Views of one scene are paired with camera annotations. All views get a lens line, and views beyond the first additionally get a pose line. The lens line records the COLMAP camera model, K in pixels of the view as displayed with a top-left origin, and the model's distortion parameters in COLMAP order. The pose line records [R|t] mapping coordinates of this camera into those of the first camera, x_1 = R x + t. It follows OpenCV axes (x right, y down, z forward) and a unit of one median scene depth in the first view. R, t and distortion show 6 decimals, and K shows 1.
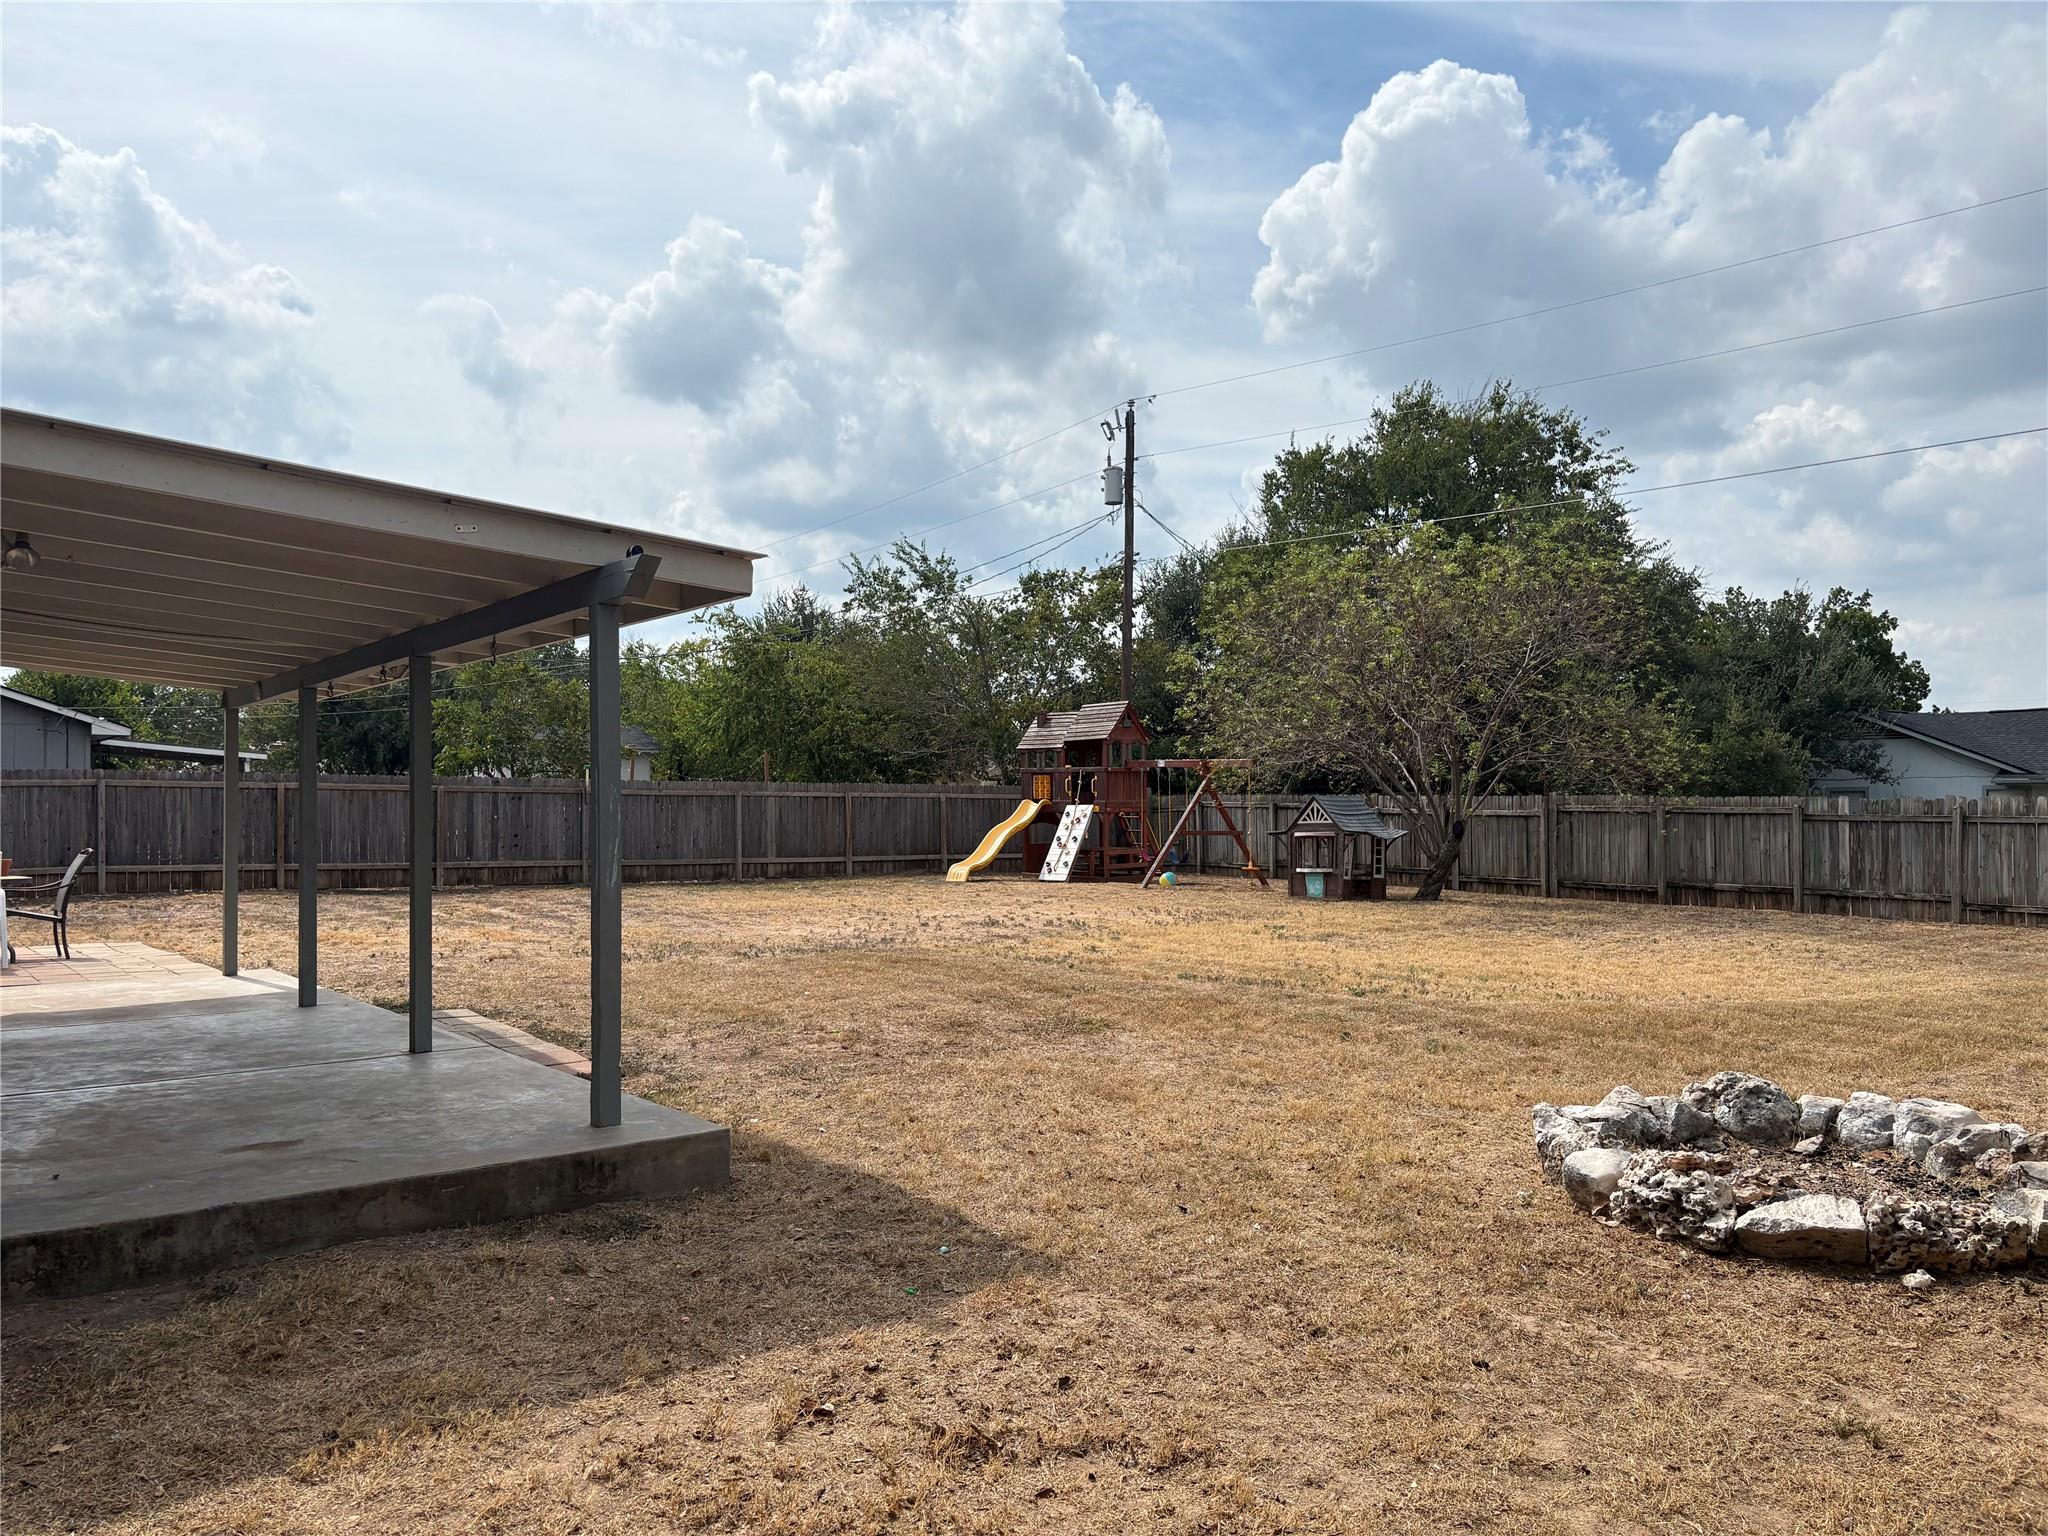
lens RADIAL K [[1611.0, 0, 1048.8], [0, 1611.0, 773.3], [0, 0, 1]] dist [0.183625, -0.448067]
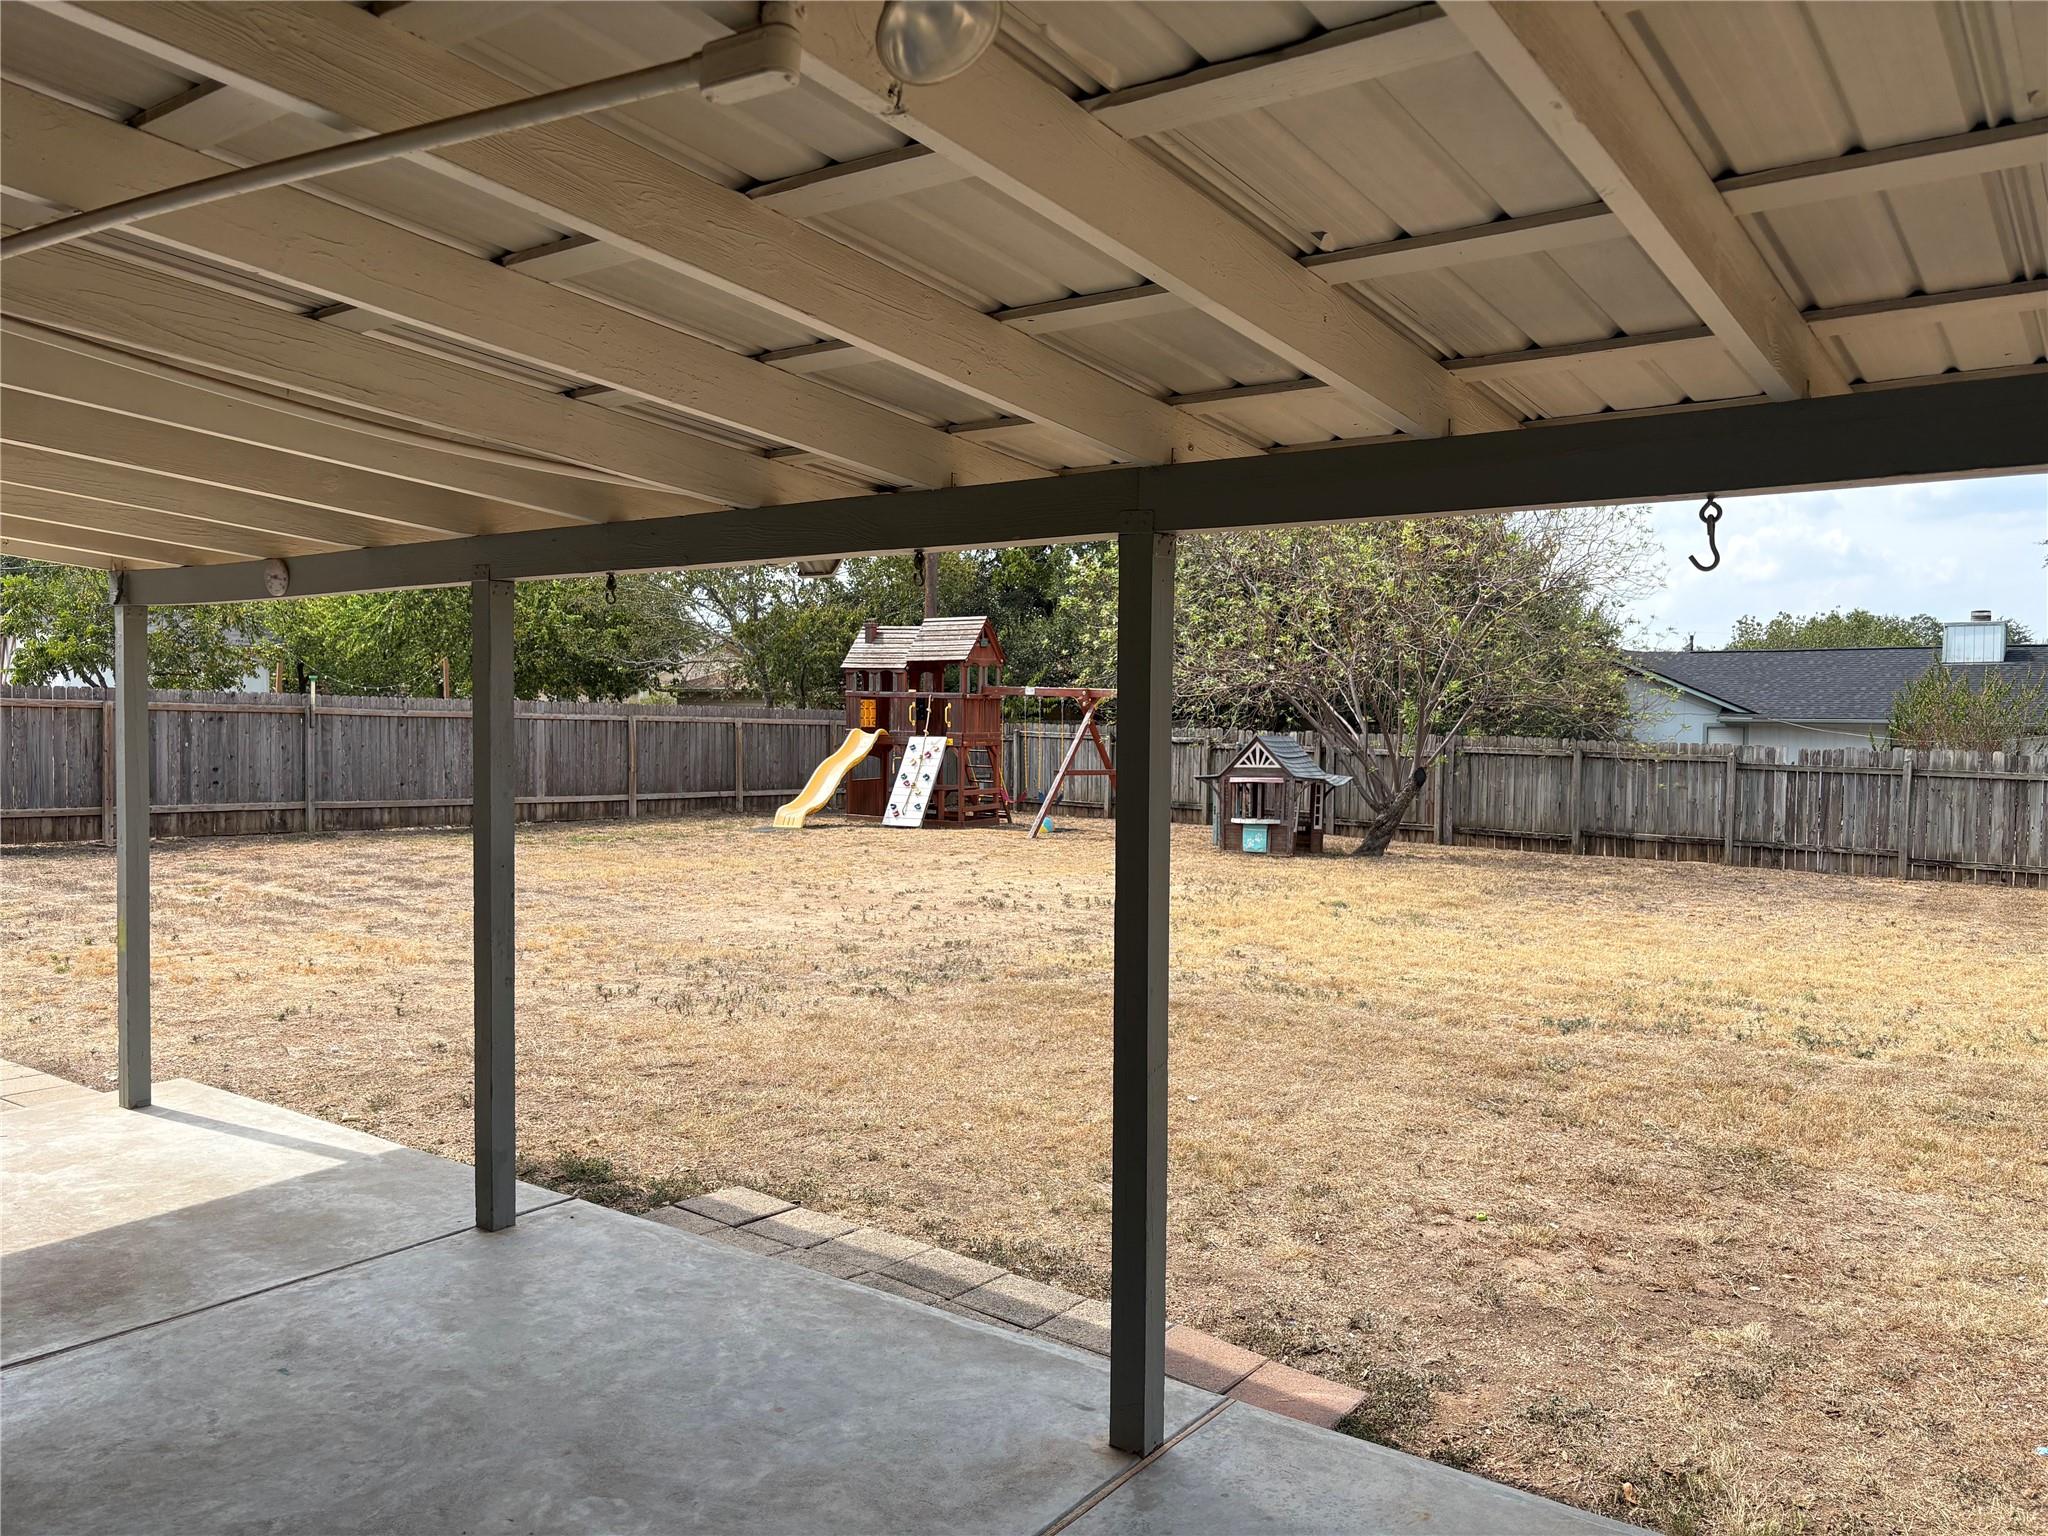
lens RADIAL K [[1555.8, 0, 1024.0], [0, 1555.8, 768.0], [0, 0, 1]] dist [0.077484, -0.128808]
pose [[0.957529, 0.007755, 0.288234, -0.180396], [-0.024538, 0.998204, 0.054659, -0.010741], [-0.287293, -0.059411, 0.955999, 0.210880]]
